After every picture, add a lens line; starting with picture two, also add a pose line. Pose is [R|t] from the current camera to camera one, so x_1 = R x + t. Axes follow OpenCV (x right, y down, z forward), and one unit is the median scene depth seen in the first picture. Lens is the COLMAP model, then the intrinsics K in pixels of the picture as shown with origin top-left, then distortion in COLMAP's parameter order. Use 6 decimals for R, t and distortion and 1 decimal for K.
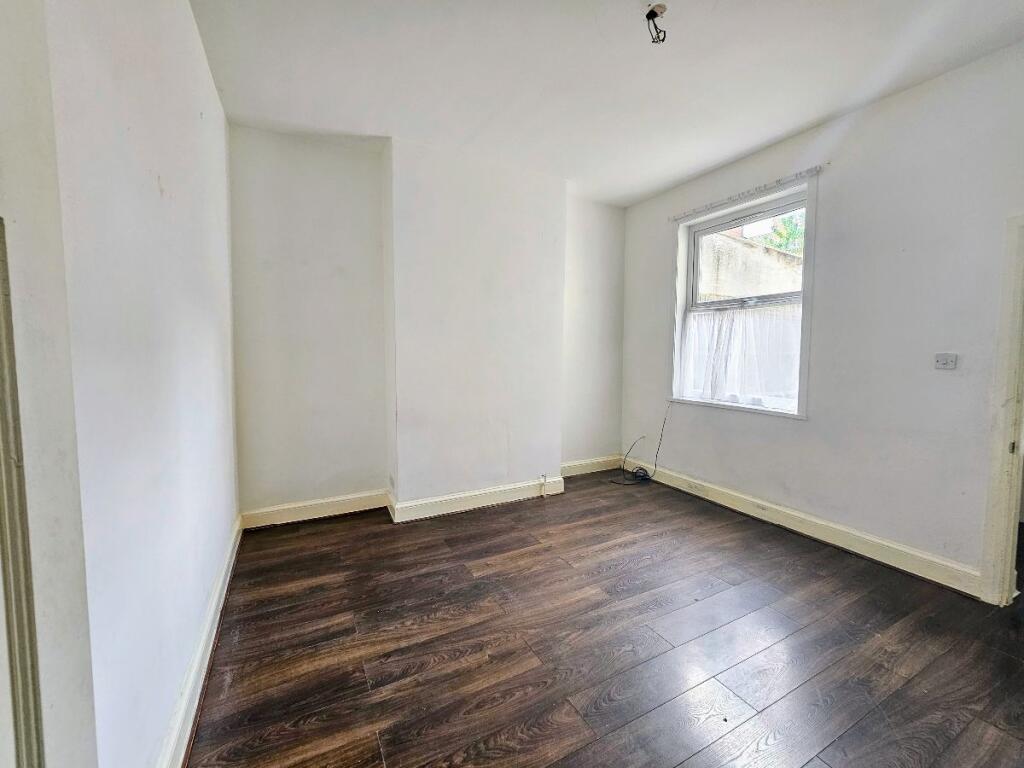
lens RADIAL K [[418.5, 0, 505.9], [0, 418.5, 377.4], [0, 0, 1]] dist [-0.008296, -0.000217]
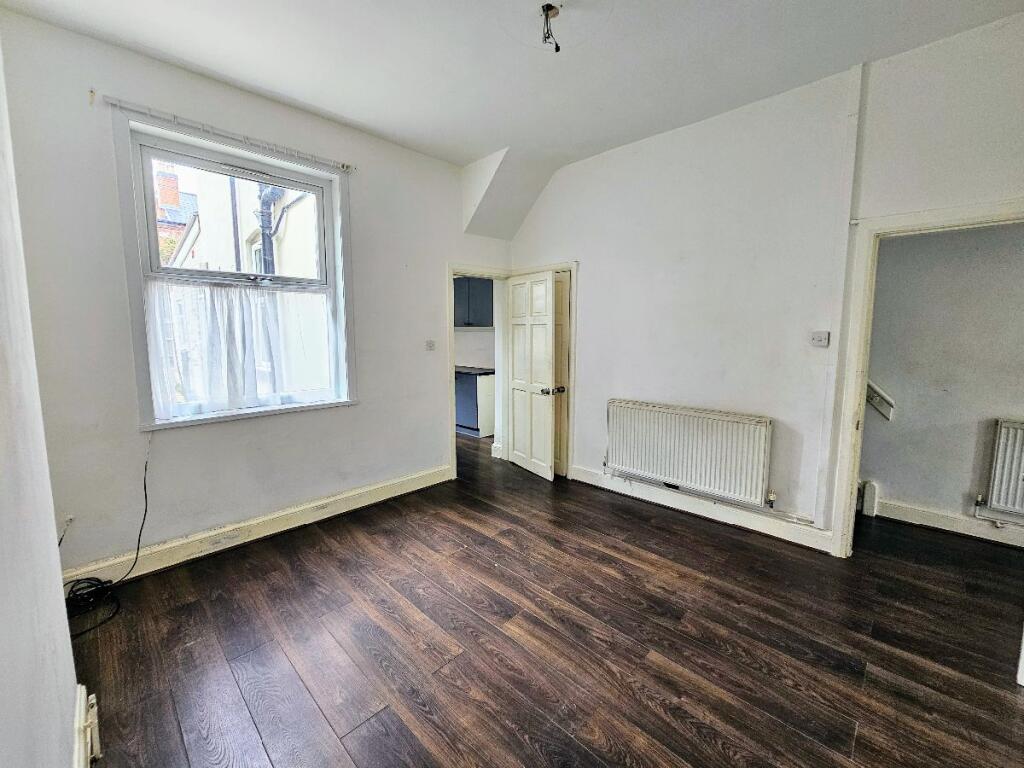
lens RADIAL K [[418.5, 0, 504.0], [0, 418.5, 382.1], [0, 0, 1]] dist [-0.008296, -0.000217]
pose [[-0.318074, -0.111480, 0.941489, -0.469886], [0.064200, 0.988250, 0.138707, -0.090929], [-0.945890, 0.104563, -0.307180, 1.084644]]
